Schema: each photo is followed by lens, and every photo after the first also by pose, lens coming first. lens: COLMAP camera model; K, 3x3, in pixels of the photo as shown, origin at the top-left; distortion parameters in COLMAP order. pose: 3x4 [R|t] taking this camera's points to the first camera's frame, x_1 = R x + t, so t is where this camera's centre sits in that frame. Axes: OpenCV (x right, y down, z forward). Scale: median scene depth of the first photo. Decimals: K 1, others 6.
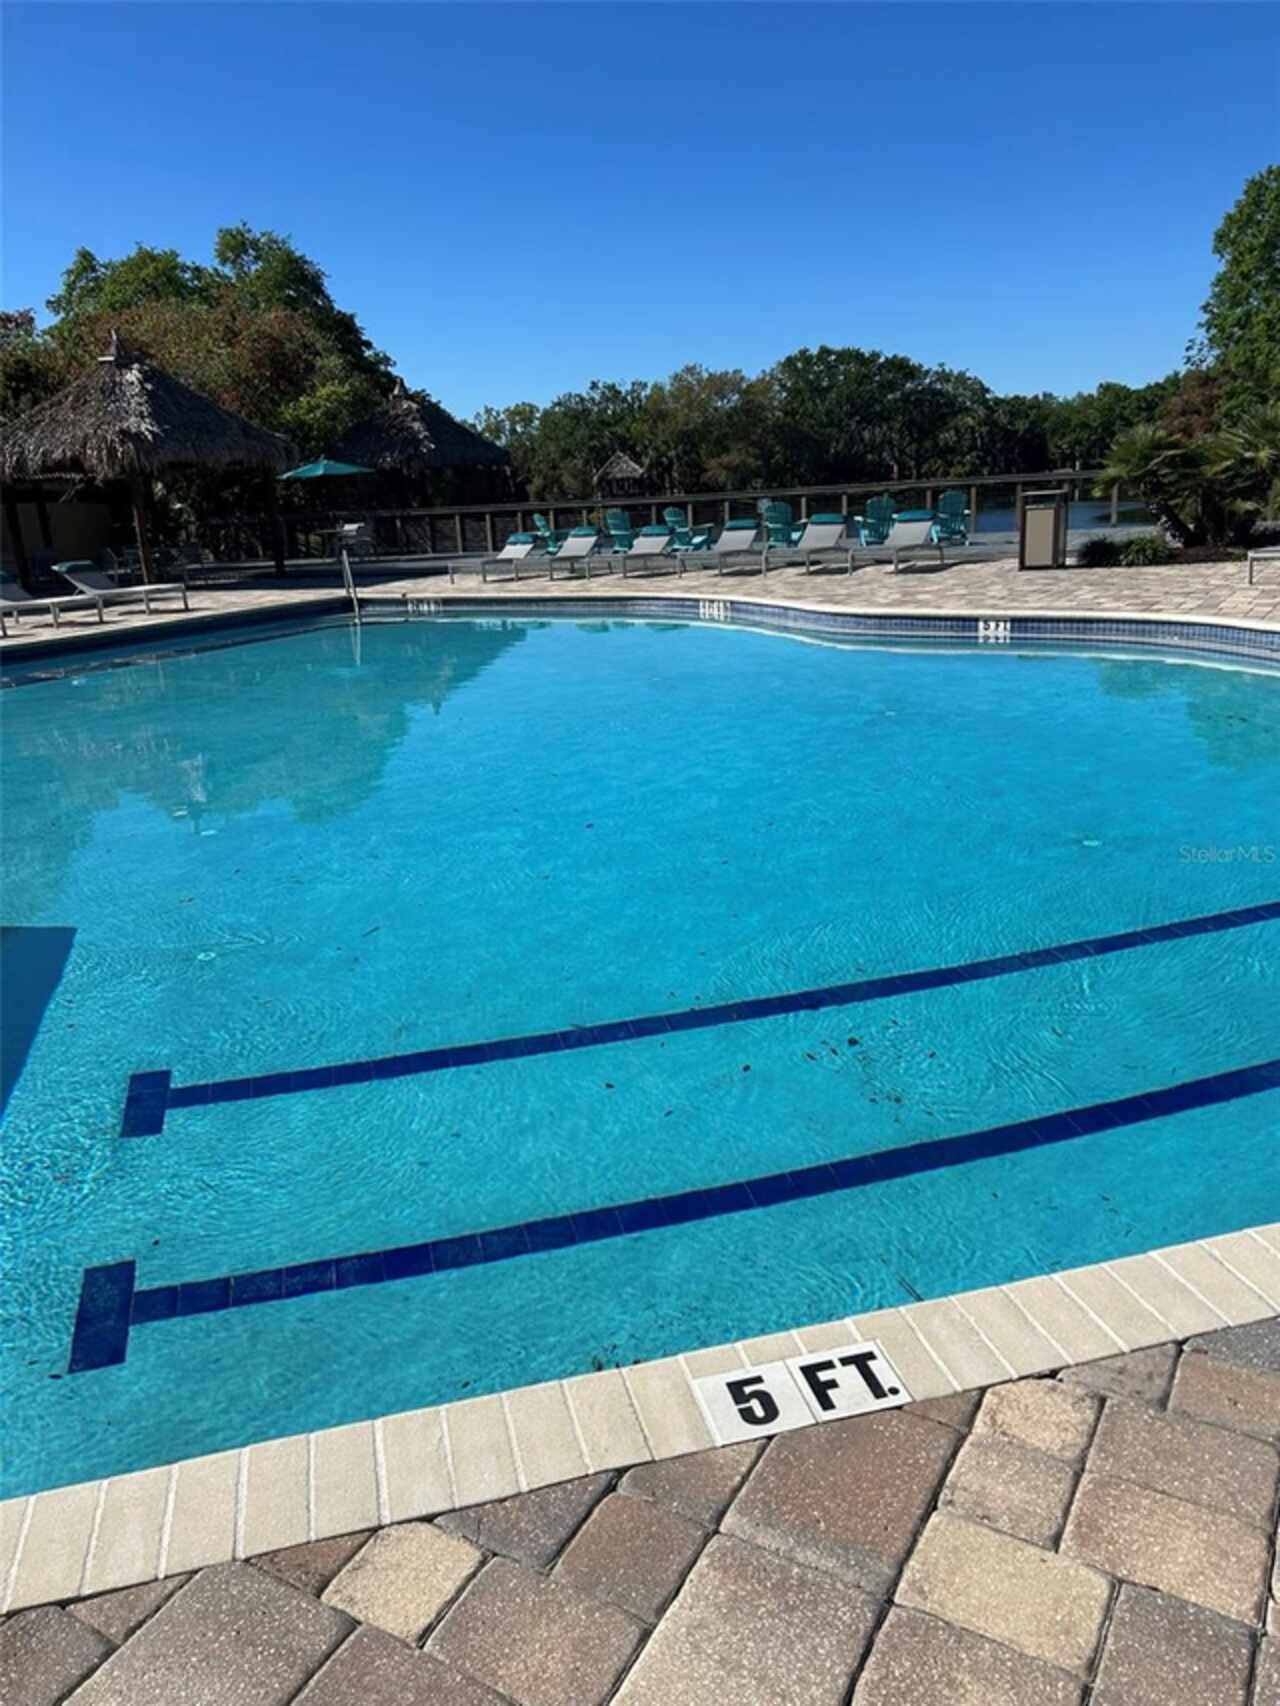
lens RADIAL K [[1267.8, 0, 652.4], [0, 1267.8, 858.2], [0, 0, 1]] dist [0.069095, -0.106476]
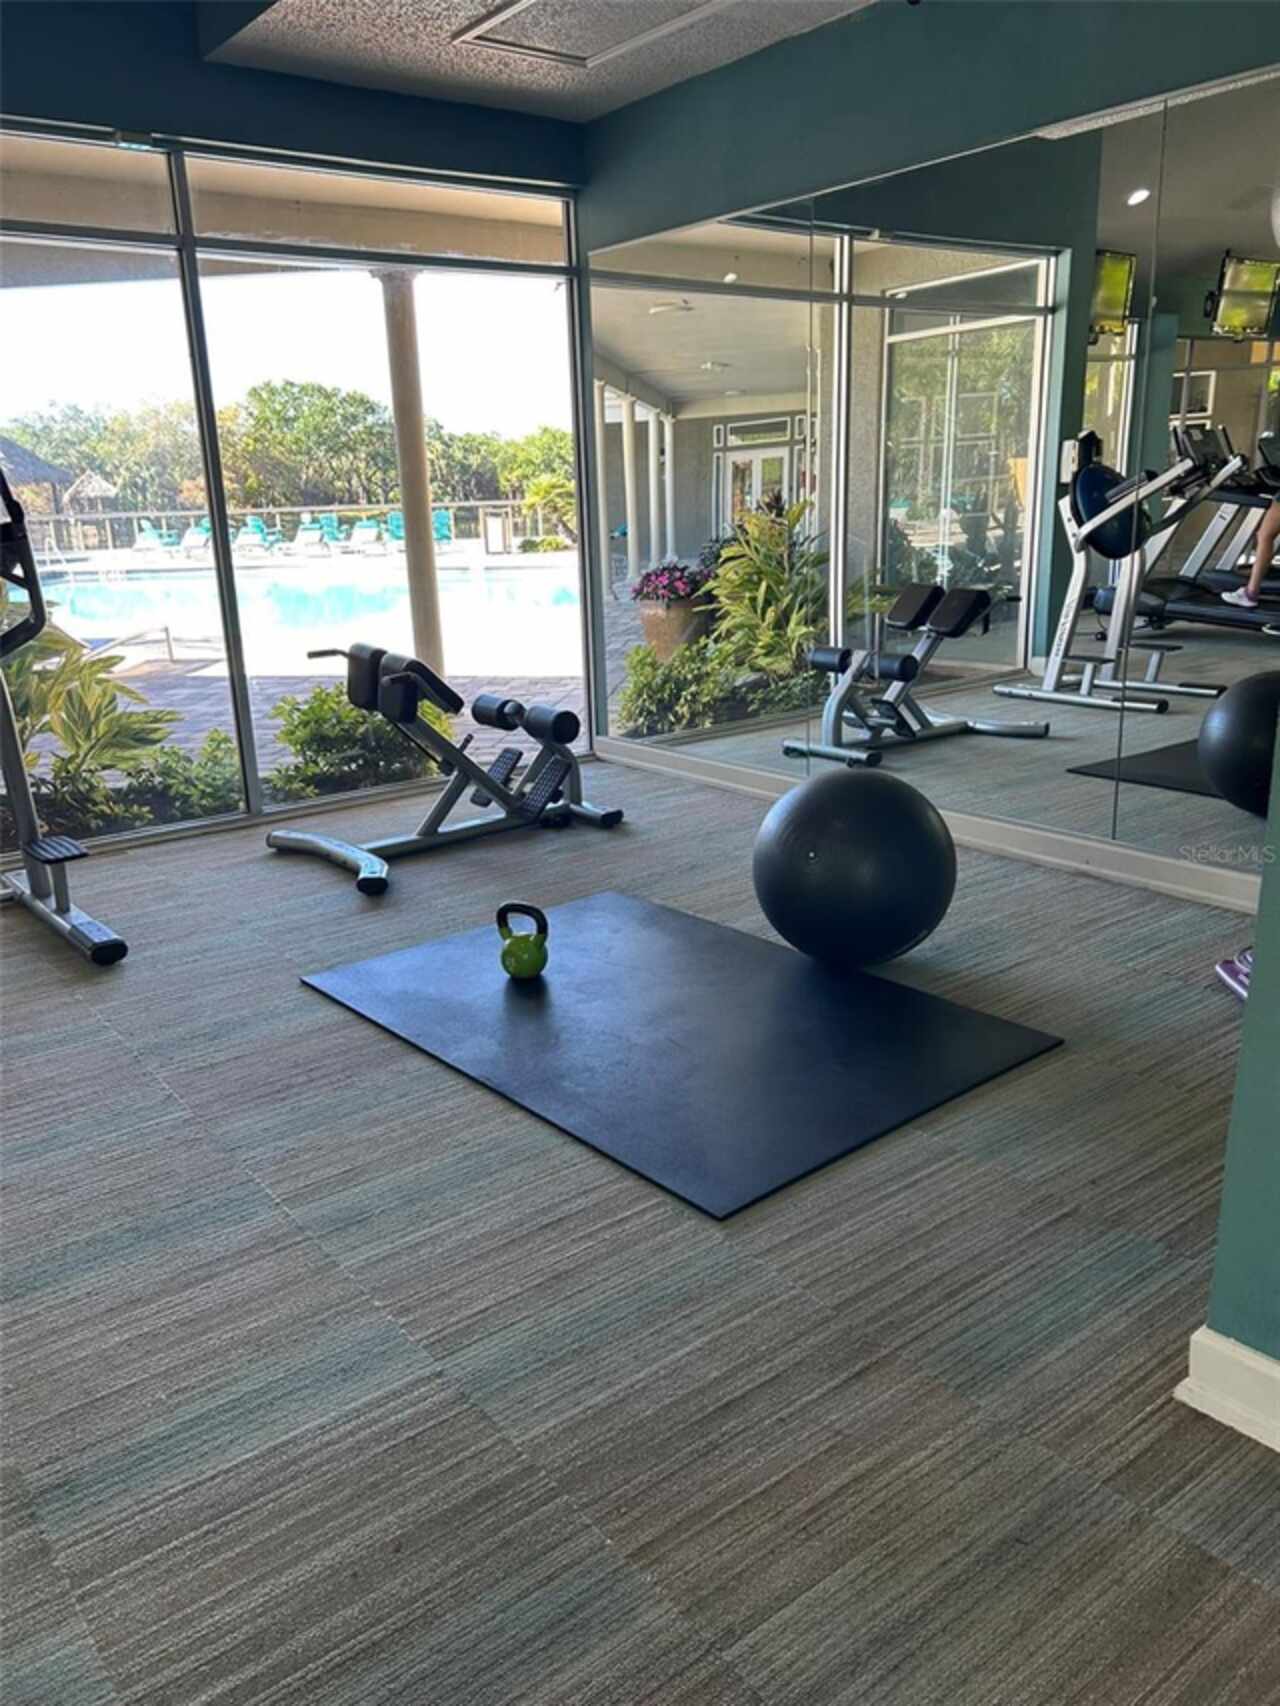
lens RADIAL K [[1287.9, 0, 646.3], [0, 1287.9, 862.8], [0, 0, 1]] dist [0.015888, -0.004986]
pose [[0.922951, -0.083806, 0.375684, -0.068461], [0.090929, 0.995857, -0.001235, 0.071180], [-0.374024, 0.035301, 0.926747, -0.230282]]
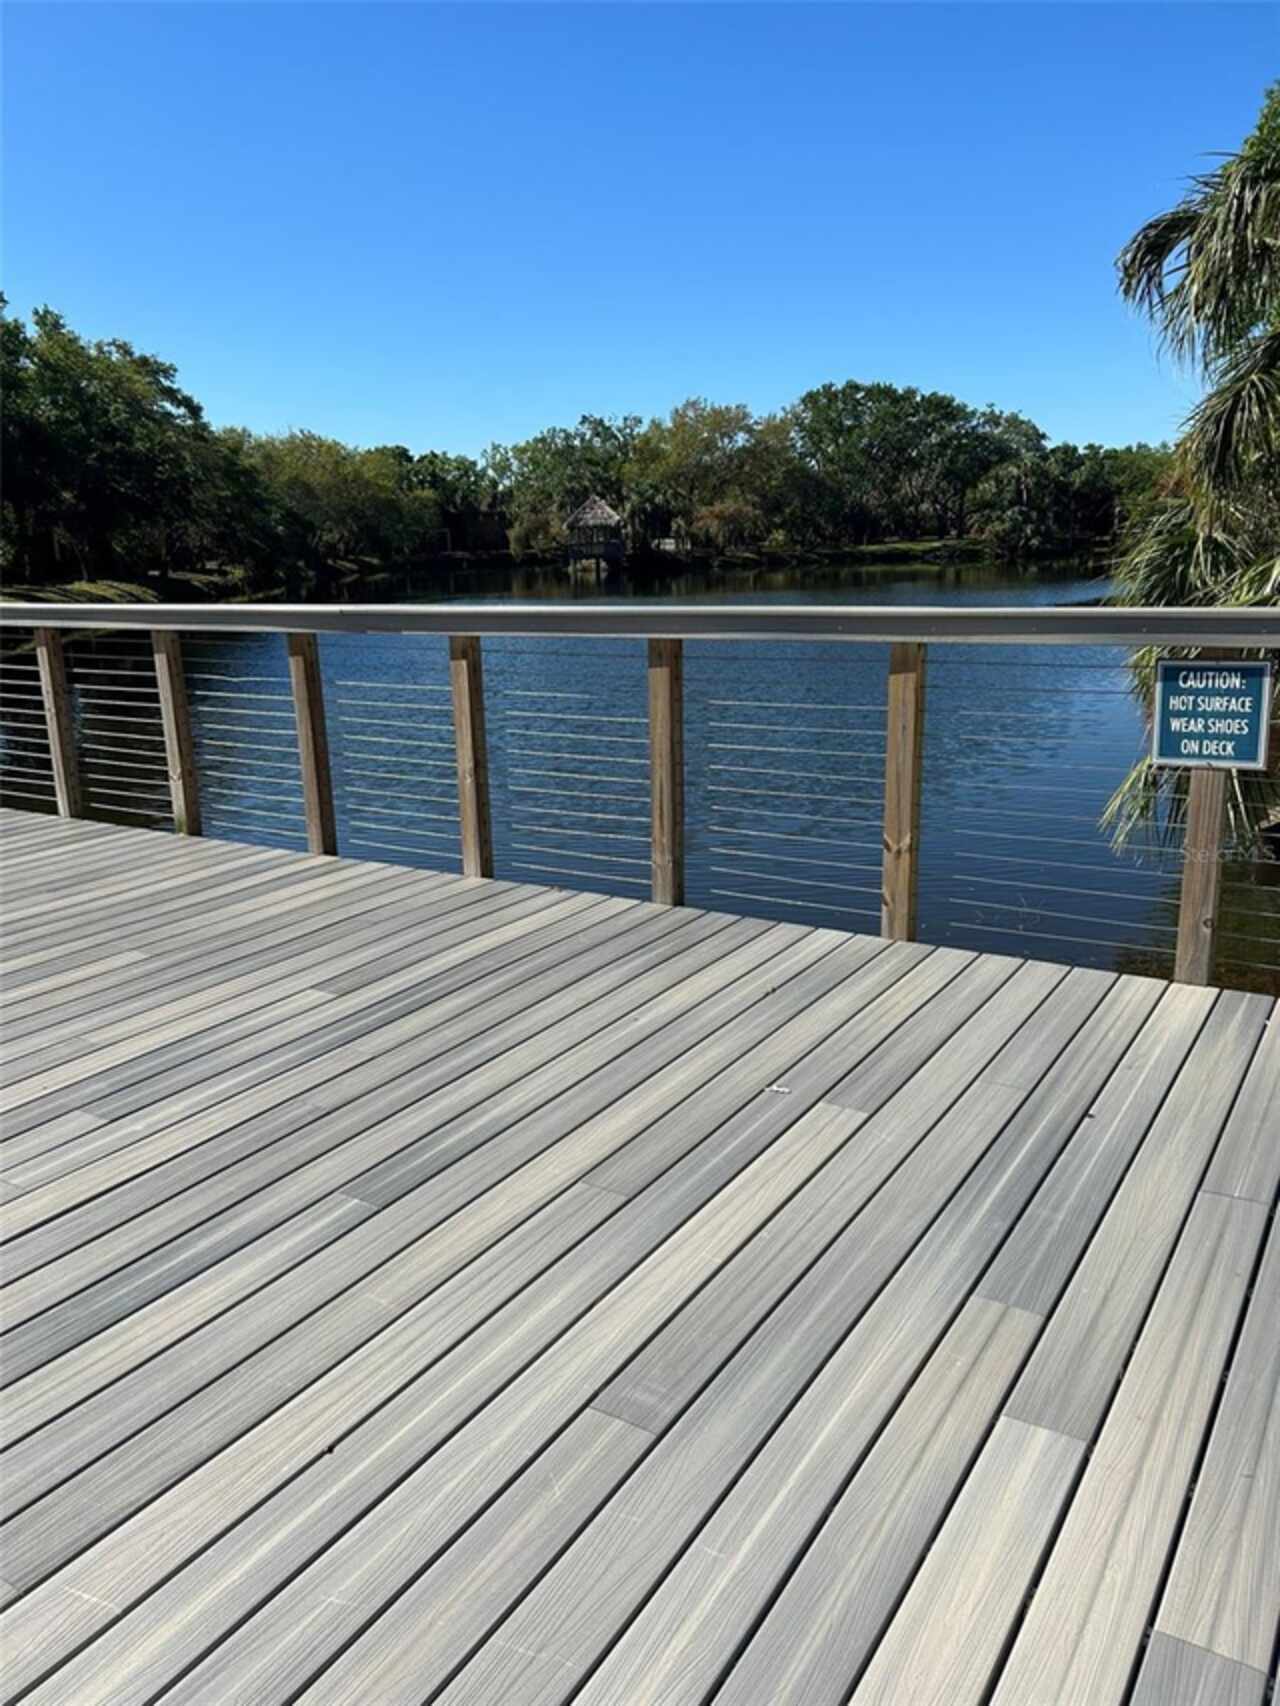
lens RADIAL K [[1283.2, 0, 630.6], [0, 1283.2, 866.8], [0, 0, 1]] dist [0.017974, -0.006638]
pose [[0.994938, 0.050401, -0.086933, 0.196814], [-0.052742, 0.998299, -0.024854, -0.108129], [0.085532, 0.029314, 0.995904, 0.328137]]
